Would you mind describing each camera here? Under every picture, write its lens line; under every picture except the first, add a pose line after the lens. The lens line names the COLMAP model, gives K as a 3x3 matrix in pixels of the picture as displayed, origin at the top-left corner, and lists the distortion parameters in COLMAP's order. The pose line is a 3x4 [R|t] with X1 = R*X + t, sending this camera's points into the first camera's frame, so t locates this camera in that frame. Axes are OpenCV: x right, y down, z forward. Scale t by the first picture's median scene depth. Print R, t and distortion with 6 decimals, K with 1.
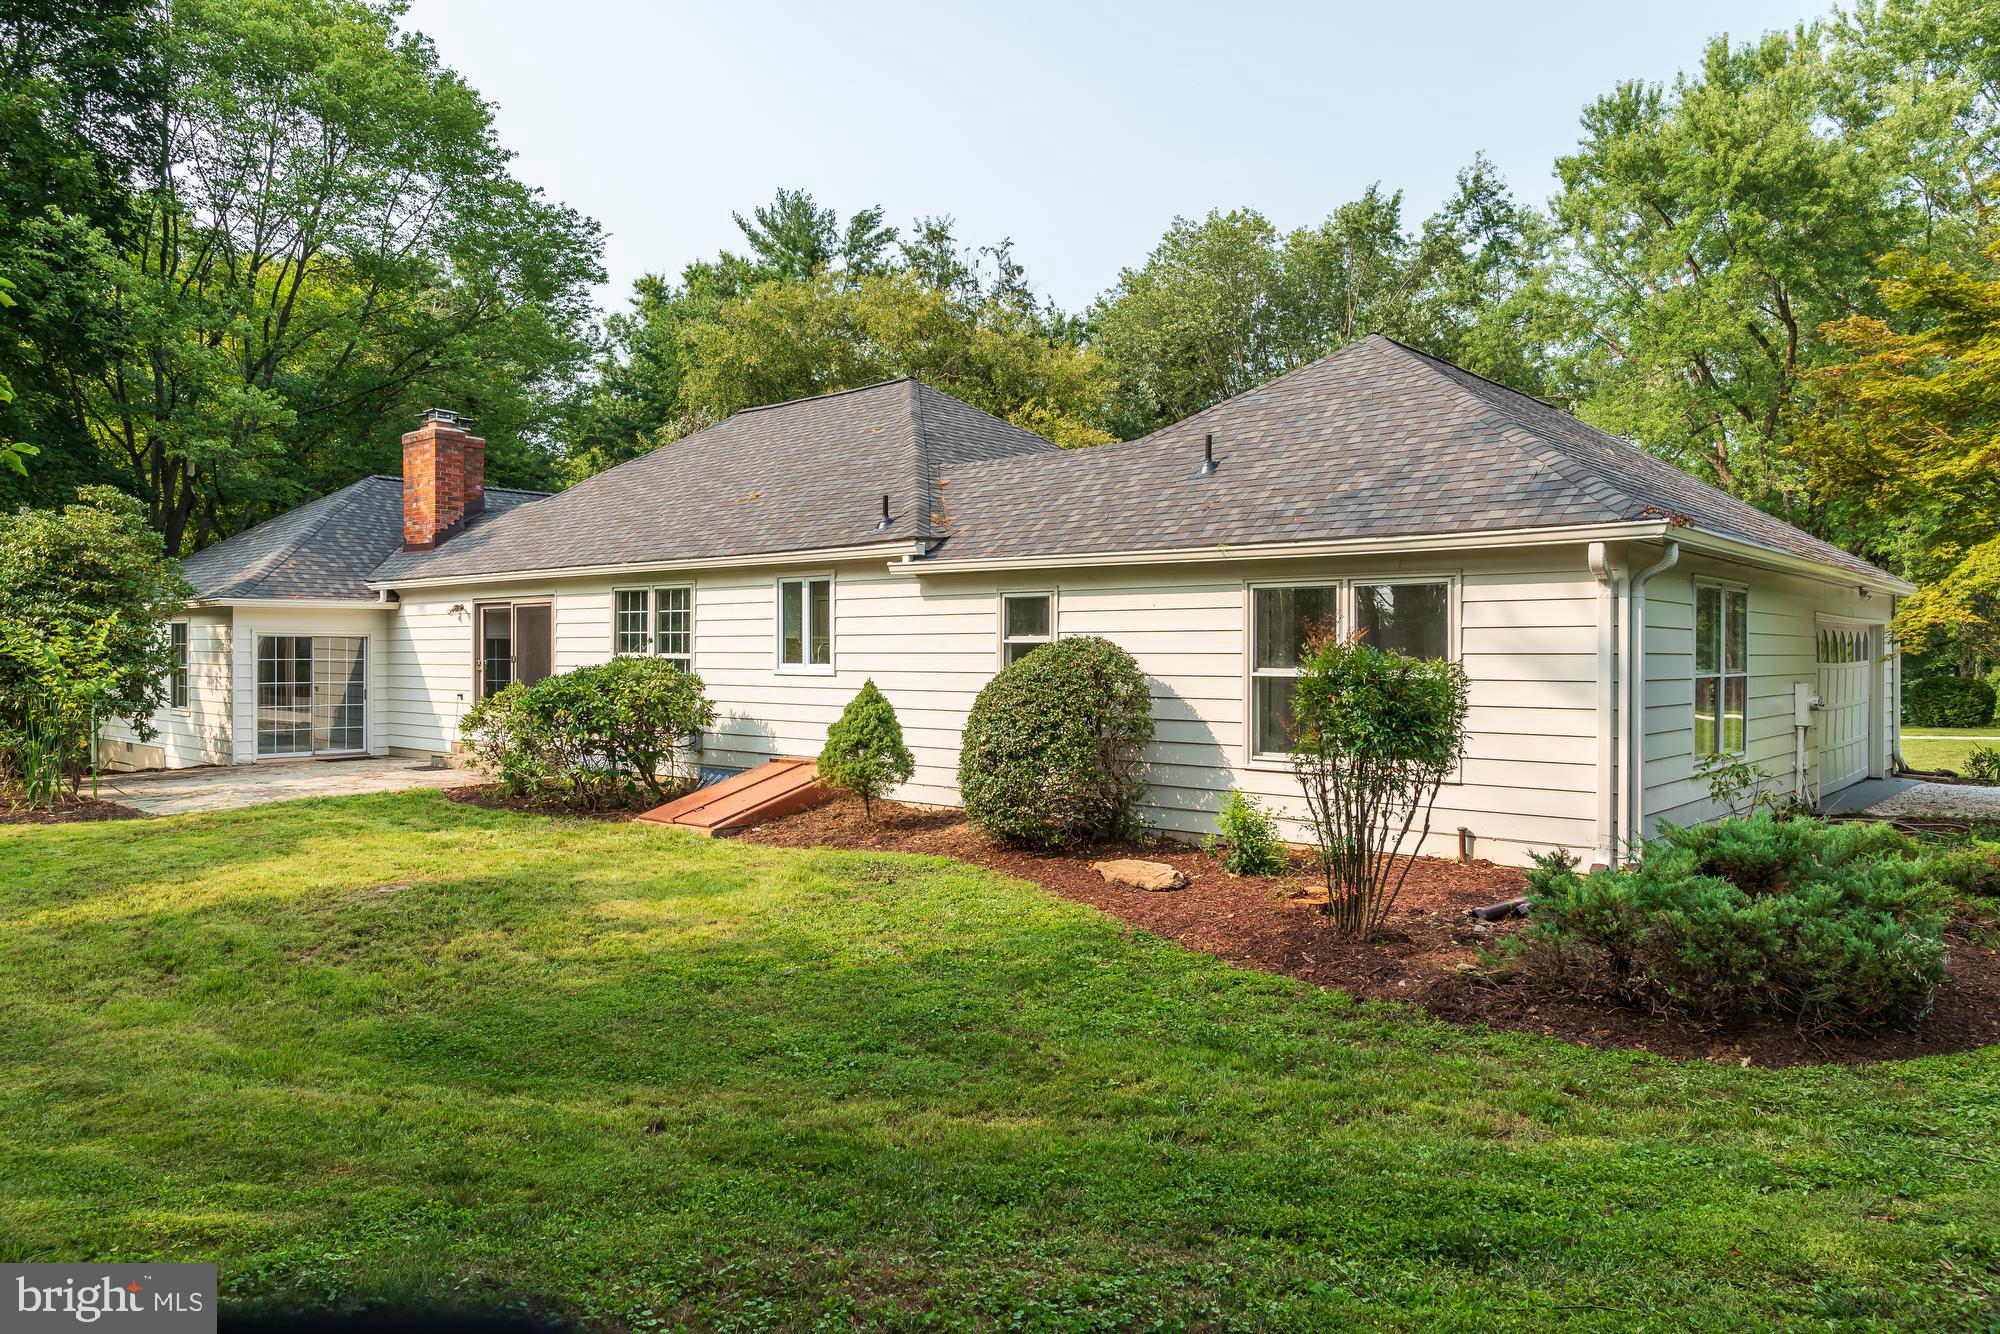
lens RADIAL K [[1345.6, 0, 1000.0], [0, 1345.6, 667.0], [0, 0, 1]] dist [0.006687, 0.001523]
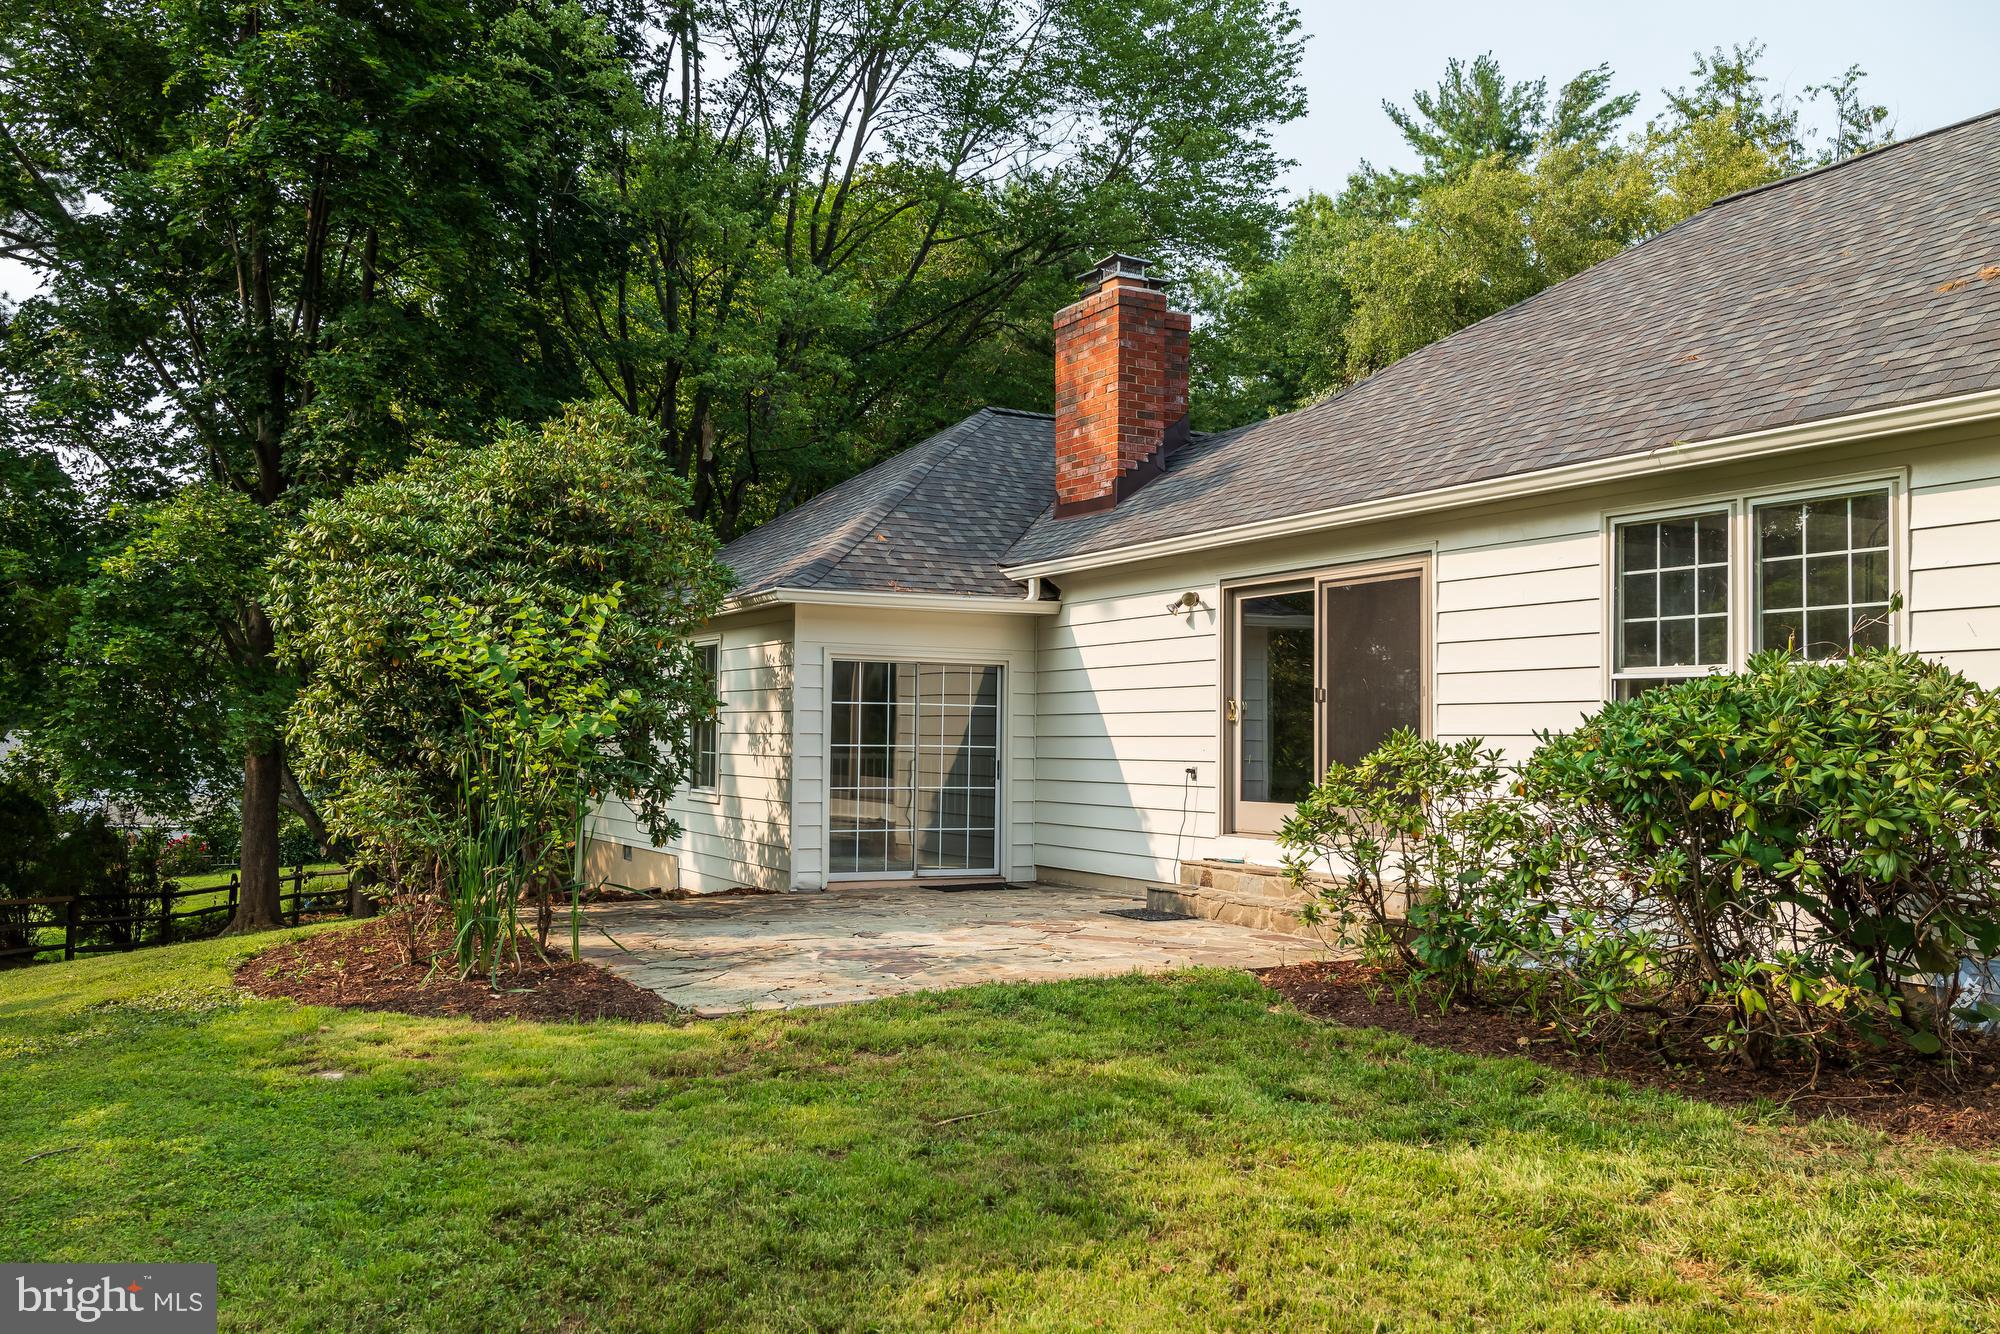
lens RADIAL K [[1726.9, 0, 999.5], [0, 1726.9, 697.8], [0, 0, 1]] dist [0.059739, 0.000067]
pose [[0.937396, -0.001269, -0.348263, -0.237856], [-0.013256, 0.999139, -0.039322, 0.019760], [0.348013, 0.041476, 0.936572, 0.357317]]
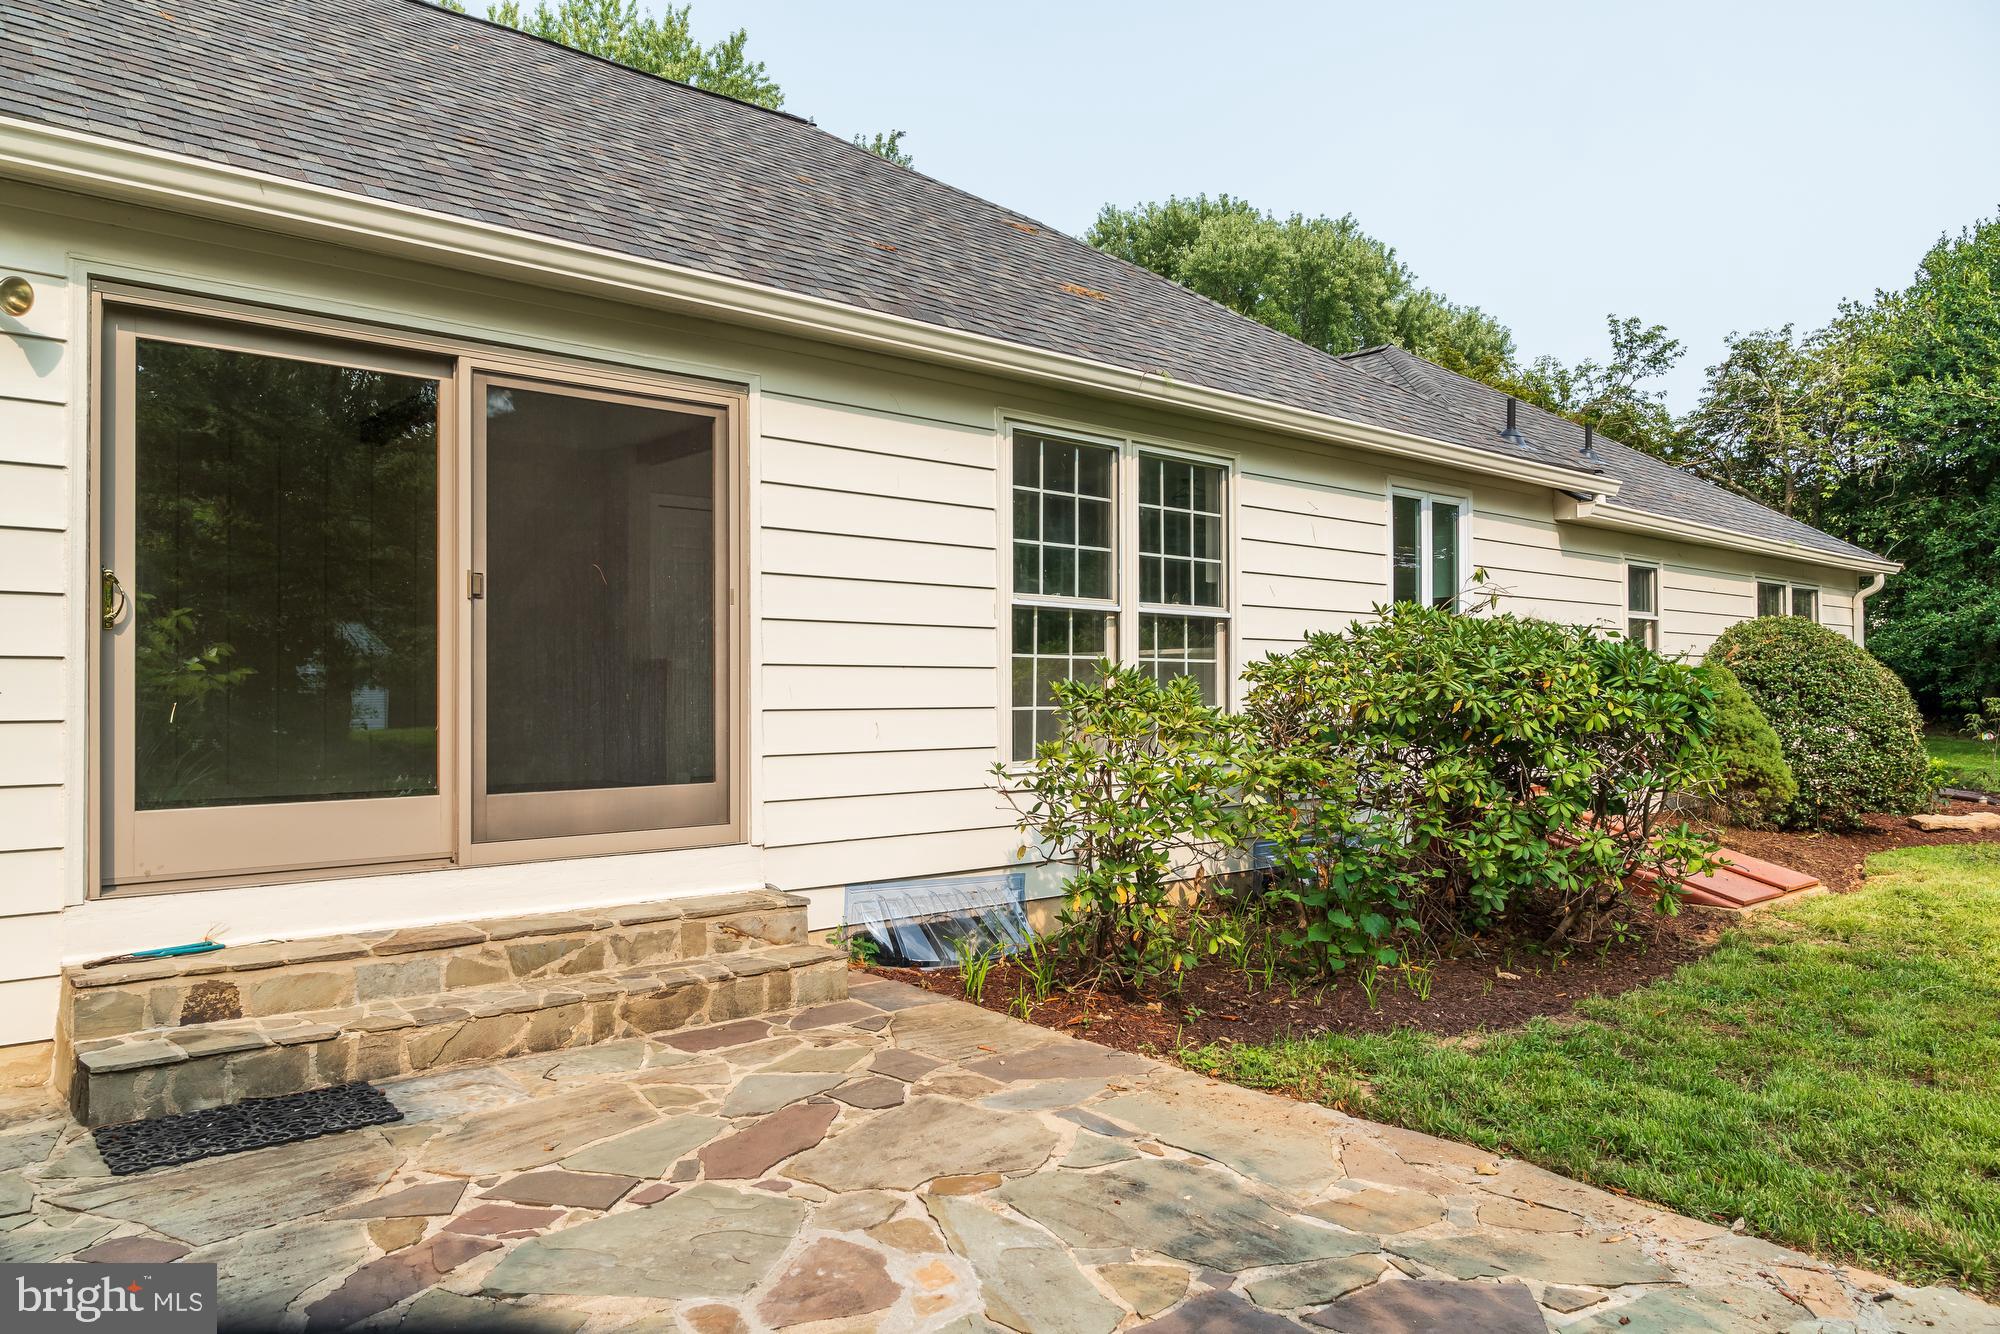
lens RADIAL K [[1345.6, 0, 1000.0], [0, 1345.6, 667.0], [0, 0, 1]] dist [0.006687, 0.001523]
pose [[0.139620, 0.012581, 0.990125, -0.563970], [0.006858, 0.999883, -0.013672, 0.012918], [-0.990181, 0.008699, 0.139517, 0.817540]]
